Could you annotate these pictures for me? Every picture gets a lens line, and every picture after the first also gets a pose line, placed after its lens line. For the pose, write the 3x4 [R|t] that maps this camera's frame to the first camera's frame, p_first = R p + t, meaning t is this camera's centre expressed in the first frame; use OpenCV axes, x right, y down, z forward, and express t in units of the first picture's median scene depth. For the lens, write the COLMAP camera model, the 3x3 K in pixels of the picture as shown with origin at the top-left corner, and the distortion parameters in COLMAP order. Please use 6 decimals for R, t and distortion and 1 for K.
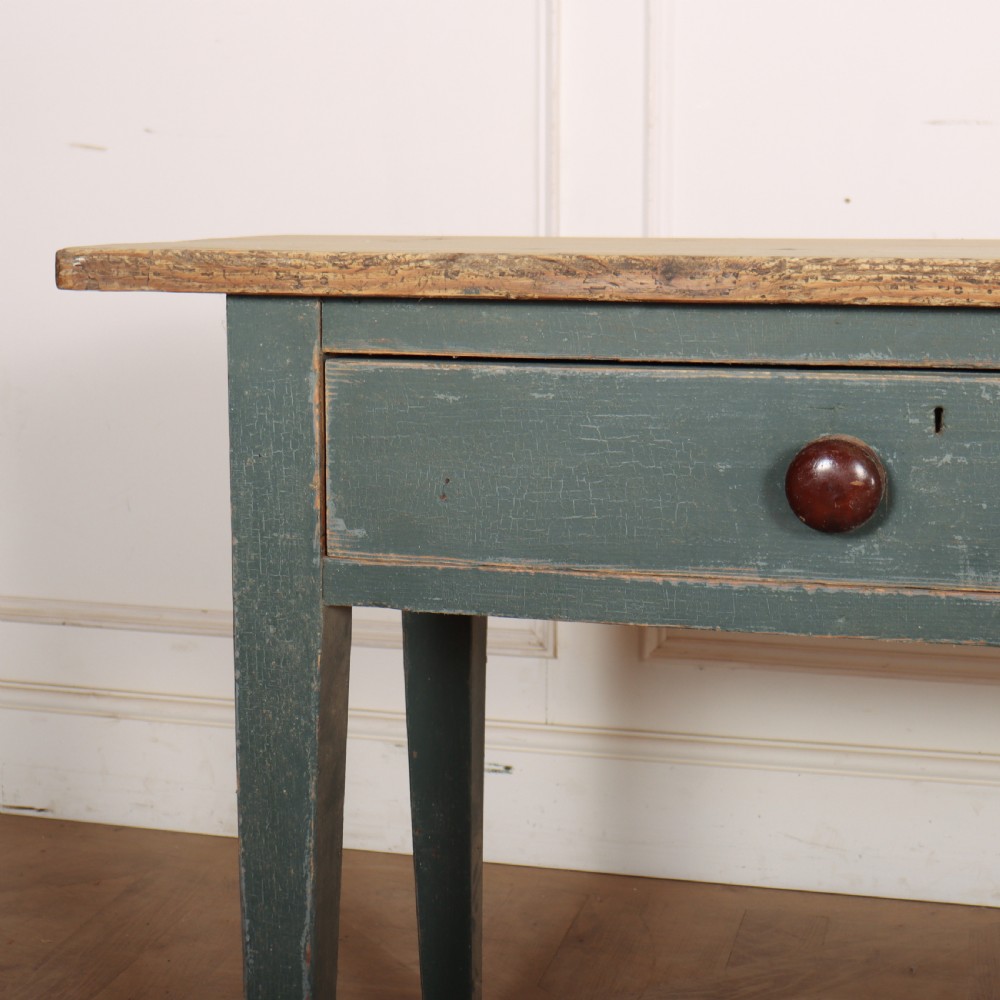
lens RADIAL K [[1985.2, 0, 439.6], [0, 1985.2, 398.3], [0, 0, 1]] dist [-0.109019, 0.225142]
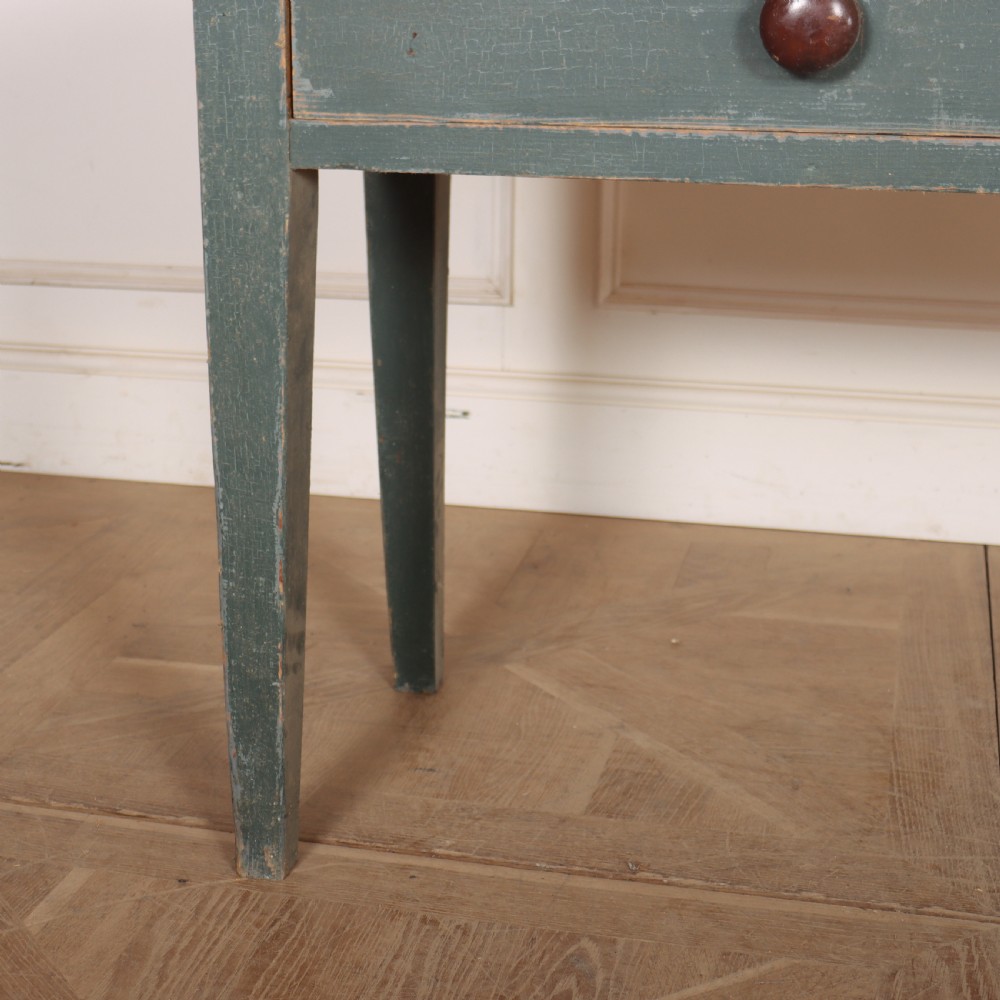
lens RADIAL K [[1877.6, 0, 389.4], [0, 1877.6, 597.5], [0, 0, 1]] dist [-0.104123, 0.163690]
pose [[0.999985, -0.005337, -0.000878, -0.009502], [0.005396, 0.973410, 0.229004, 0.103651], [-0.000367, -0.229006, 0.973425, 0.035009]]
